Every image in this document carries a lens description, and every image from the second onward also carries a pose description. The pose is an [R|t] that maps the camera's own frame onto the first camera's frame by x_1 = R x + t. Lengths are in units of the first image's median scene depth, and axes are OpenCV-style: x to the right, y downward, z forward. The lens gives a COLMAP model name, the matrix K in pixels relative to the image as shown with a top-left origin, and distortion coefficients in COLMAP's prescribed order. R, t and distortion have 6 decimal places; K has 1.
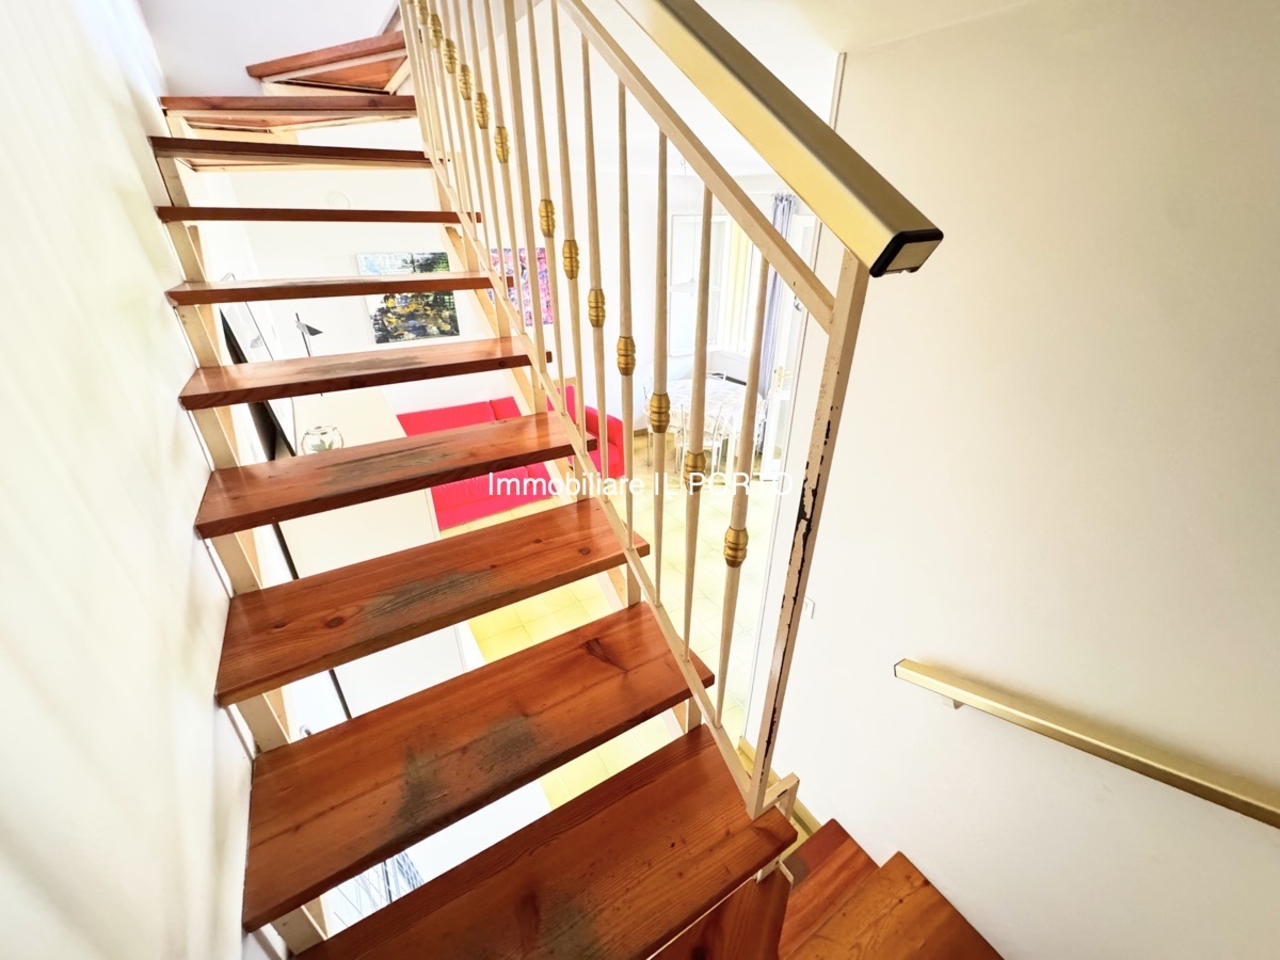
lens RADIAL K [[506.5, 0, 640.4], [0, 506.5, 476.8], [0, 0, 1]] dist [-0.002965, 0.000212]
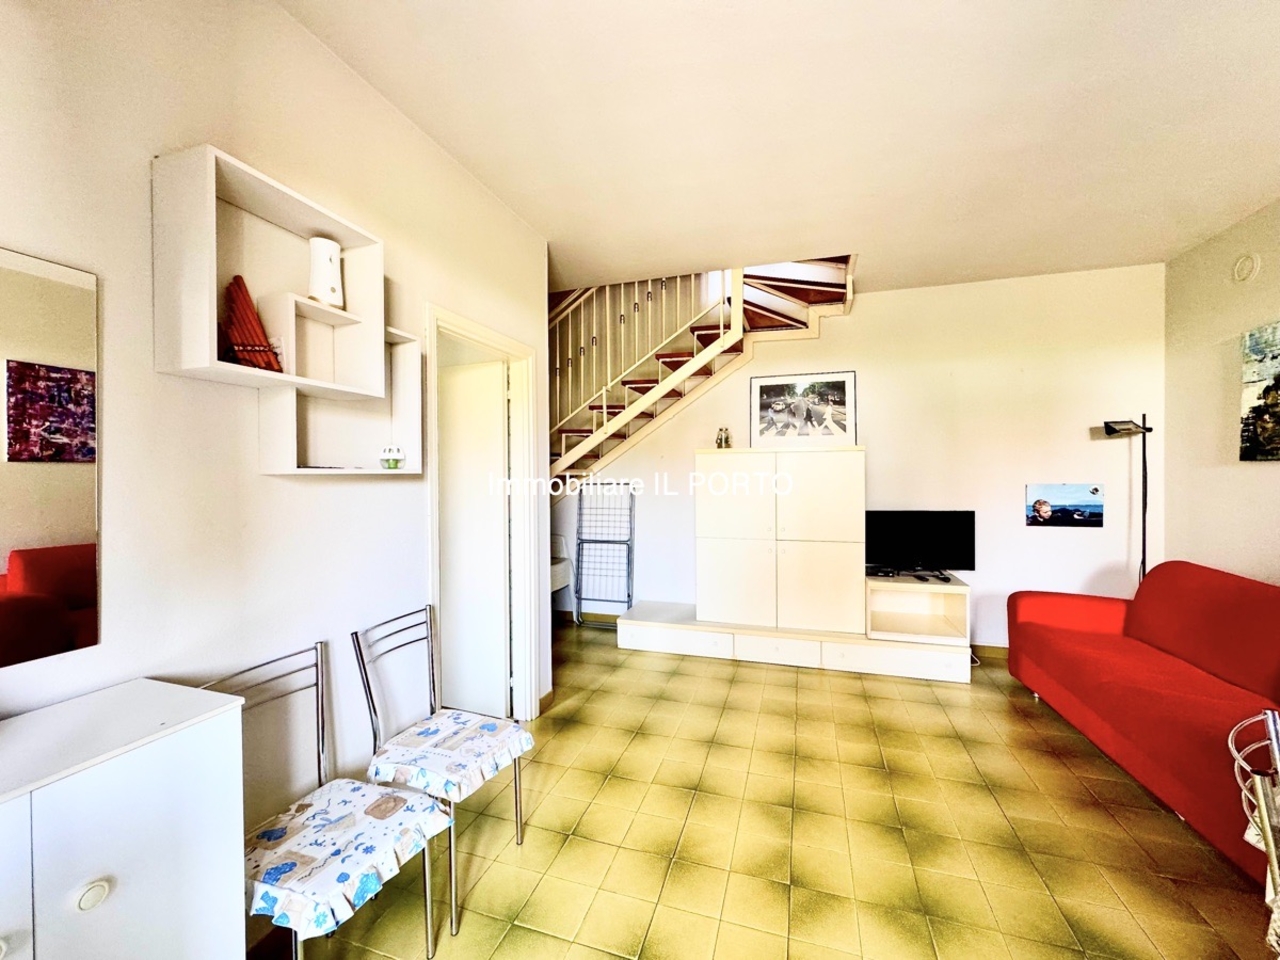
lens RADIAL K [[506.5, 0, 644.1], [0, 506.5, 481.9], [0, 0, 1]] dist [-0.002965, 0.000212]
pose [[-0.751827, 0.012373, -0.659244, 0.465022], [-0.301974, 0.882345, 0.360943, -0.236907], [0.586146, 0.470441, -0.659635, 0.971702]]
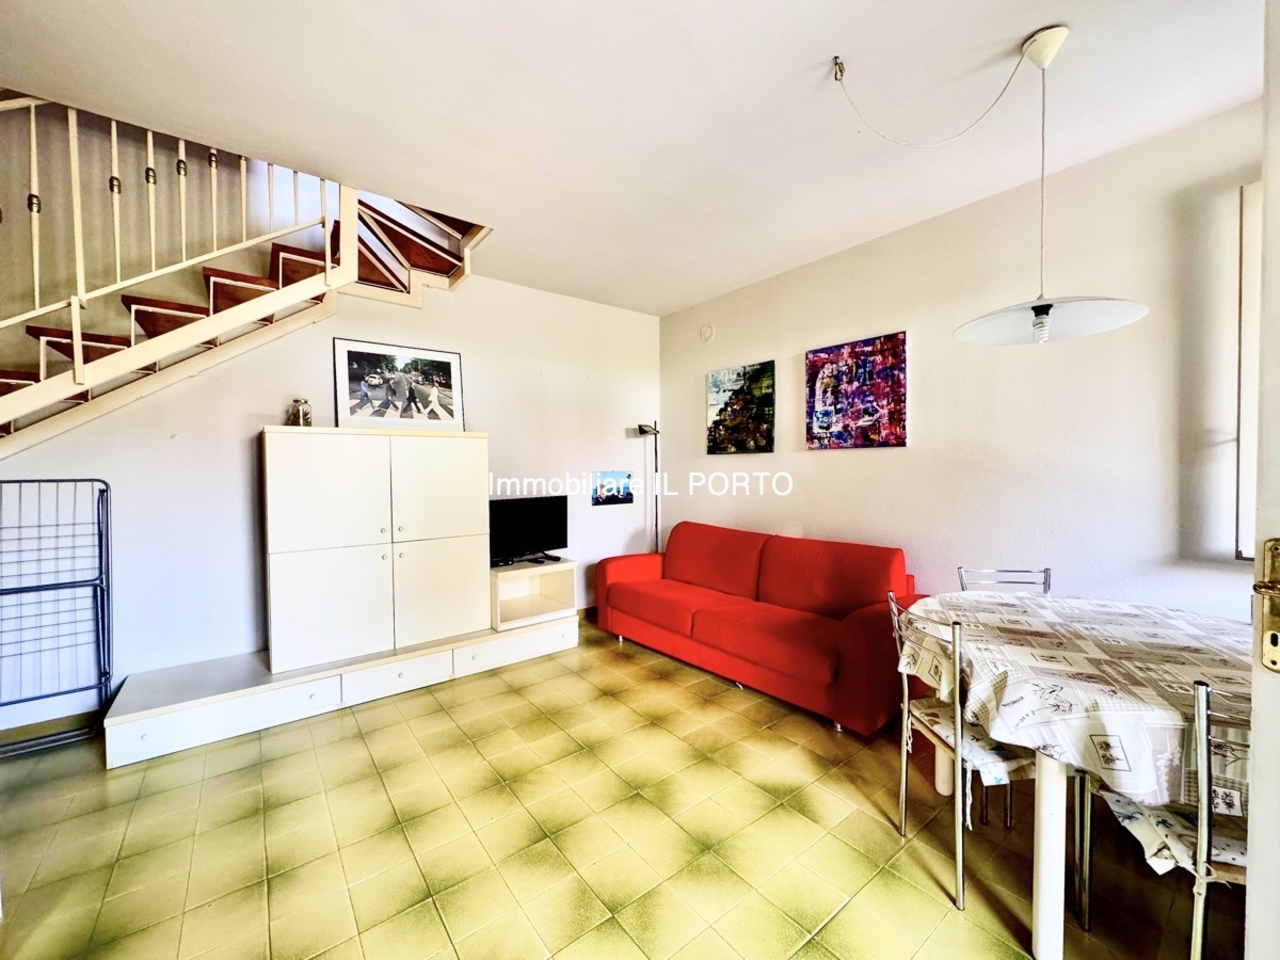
lens RADIAL K [[506.5, 0, 640.5], [0, 506.5, 479.0], [0, 0, 1]] dist [-0.002965, 0.000212]
pose [[0.113979, 0.021159, -0.993258, 0.466231], [-0.451666, 0.891583, -0.032837, -0.121731], [0.884877, 0.452363, 0.111178, 0.774310]]
